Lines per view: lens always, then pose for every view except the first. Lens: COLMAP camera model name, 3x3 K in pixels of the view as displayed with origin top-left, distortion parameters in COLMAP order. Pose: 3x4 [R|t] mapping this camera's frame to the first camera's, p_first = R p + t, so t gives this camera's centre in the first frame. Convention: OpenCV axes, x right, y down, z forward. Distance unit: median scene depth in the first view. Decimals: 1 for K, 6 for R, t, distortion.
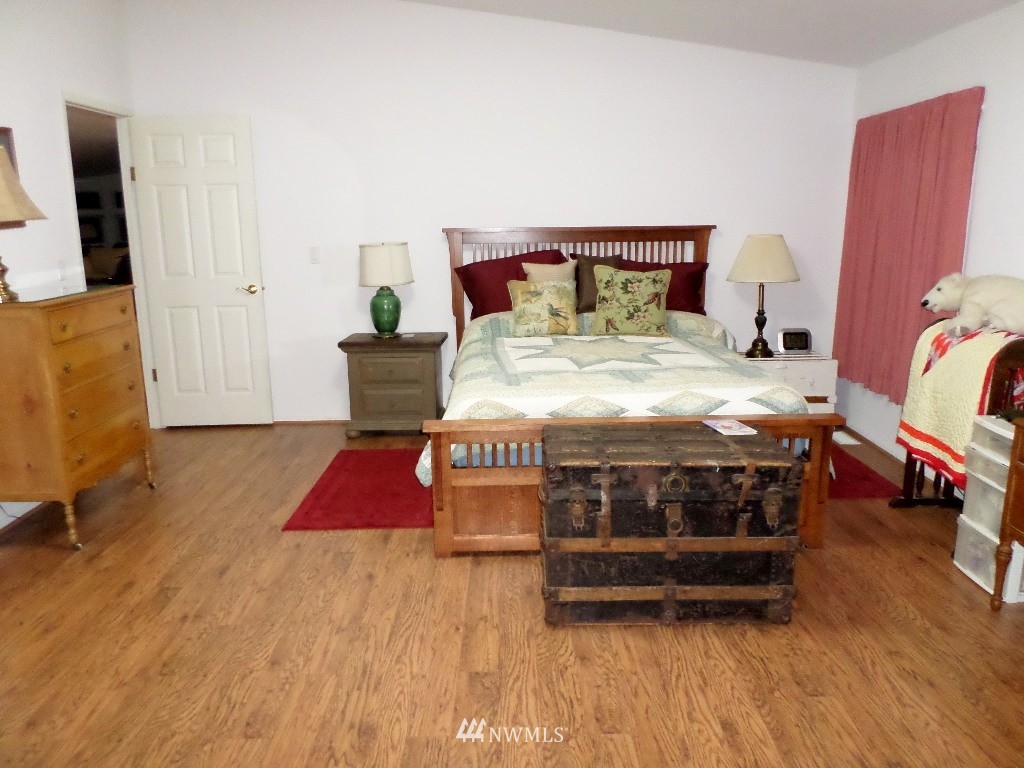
lens RADIAL K [[770.0, 0, 506.4], [0, 770.0, 387.3], [0, 0, 1]] dist [-0.032341, 0.000975]
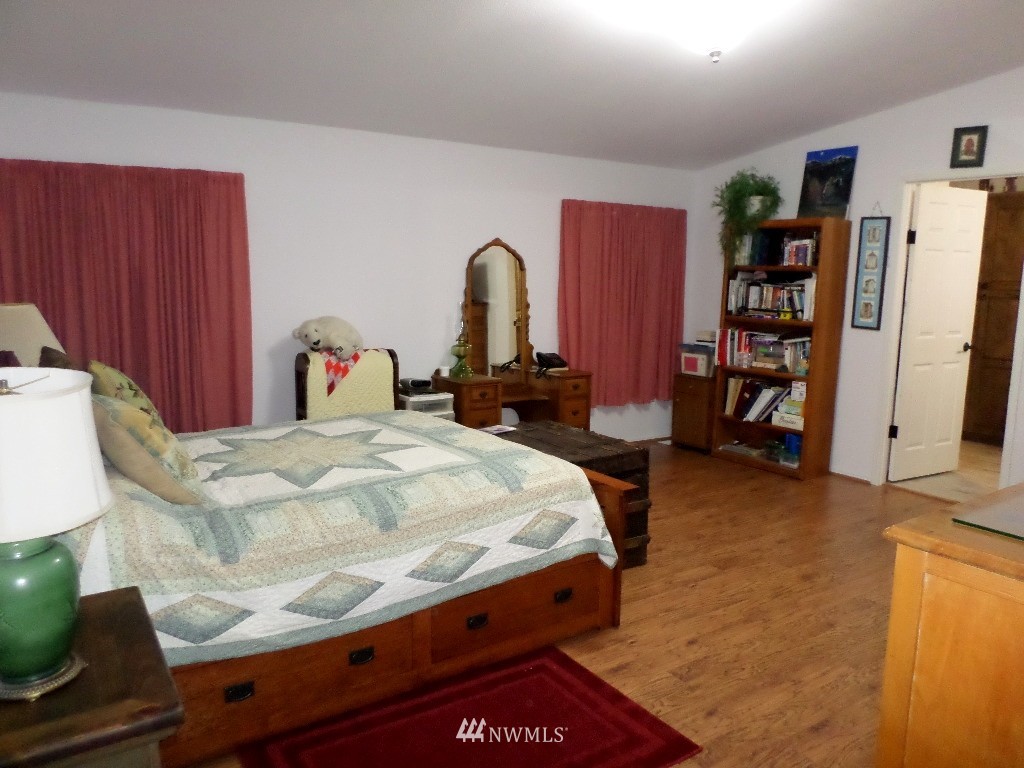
lens RADIAL K [[770.0, 0, 506.4], [0, 770.0, 387.3], [0, 0, 1]] dist [-0.032341, 0.000975]
pose [[-0.556647, -0.123876, 0.821461, -0.883431], [0.175206, 0.949073, 0.261845, -0.395515], [-0.812063, 0.289680, -0.506595, 1.738477]]
